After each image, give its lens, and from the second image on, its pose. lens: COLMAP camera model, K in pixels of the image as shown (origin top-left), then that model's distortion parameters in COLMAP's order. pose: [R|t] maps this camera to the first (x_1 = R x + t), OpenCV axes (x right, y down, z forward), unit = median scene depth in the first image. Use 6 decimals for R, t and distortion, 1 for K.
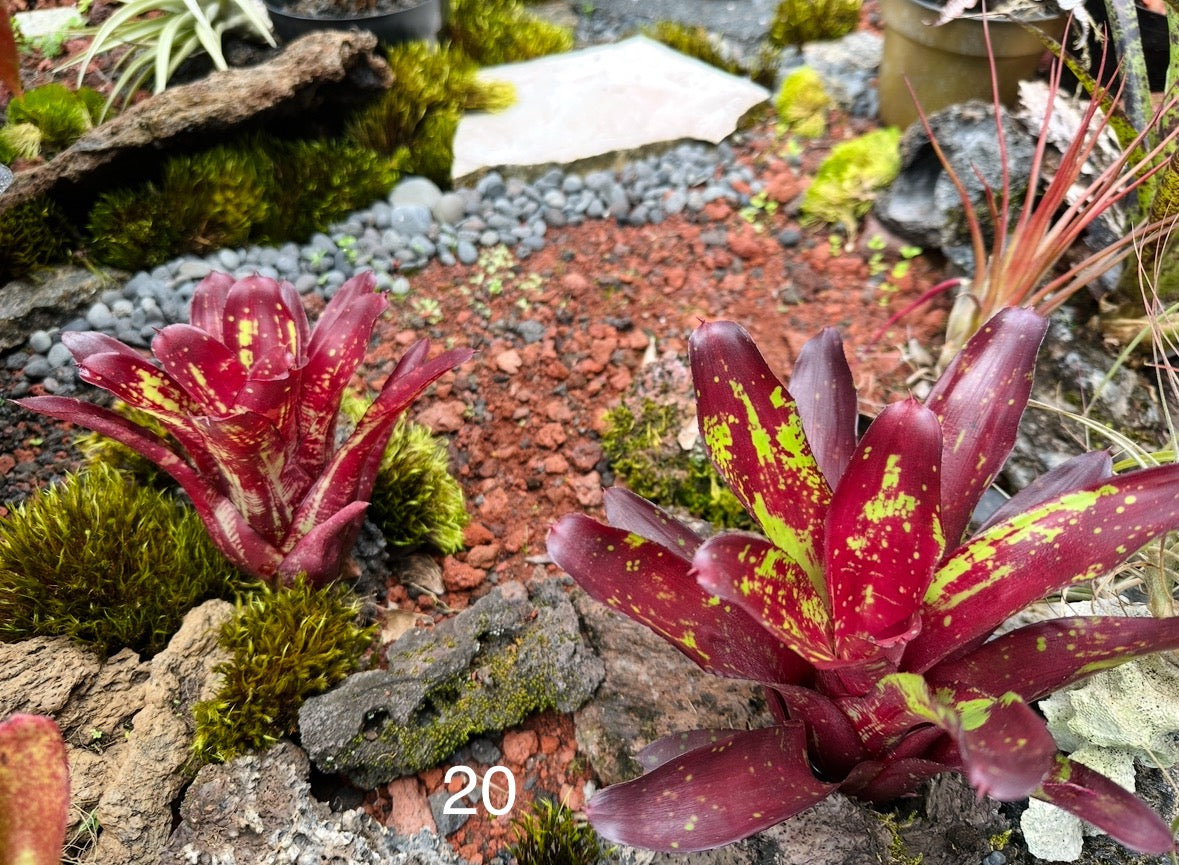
lens RADIAL K [[849.3, 0, 562.6], [0, 849.3, 425.2], [0, 0, 1]] dist [0.031034, -0.077905]
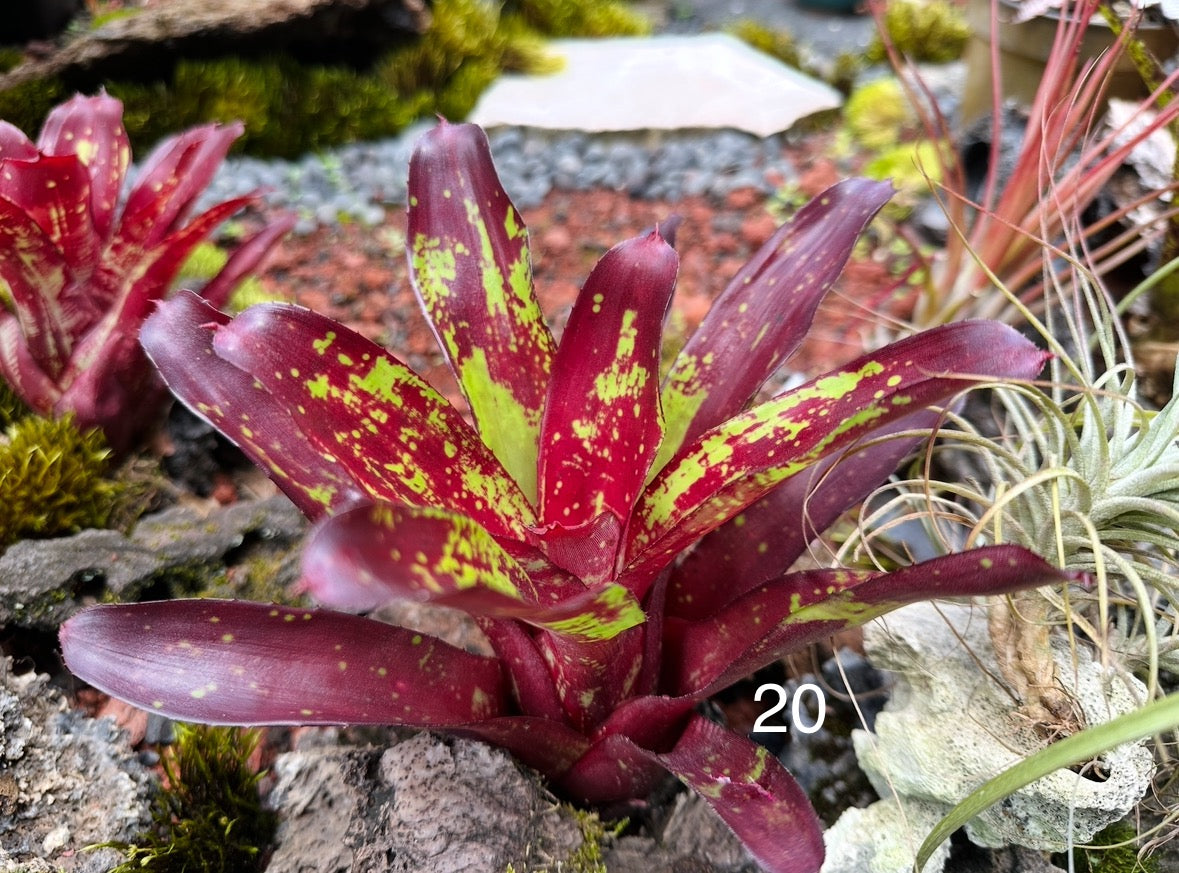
lens RADIAL K [[849.3, 0, 586.0], [0, 849.3, 445.6], [0, 0, 1]] dist [0.031034, -0.077905]
pose [[0.971231, 0.178132, -0.158046, 0.469042], [-0.189446, 0.980084, -0.059551, 0.197303], [0.144290, 0.087779, 0.985634, 0.242429]]
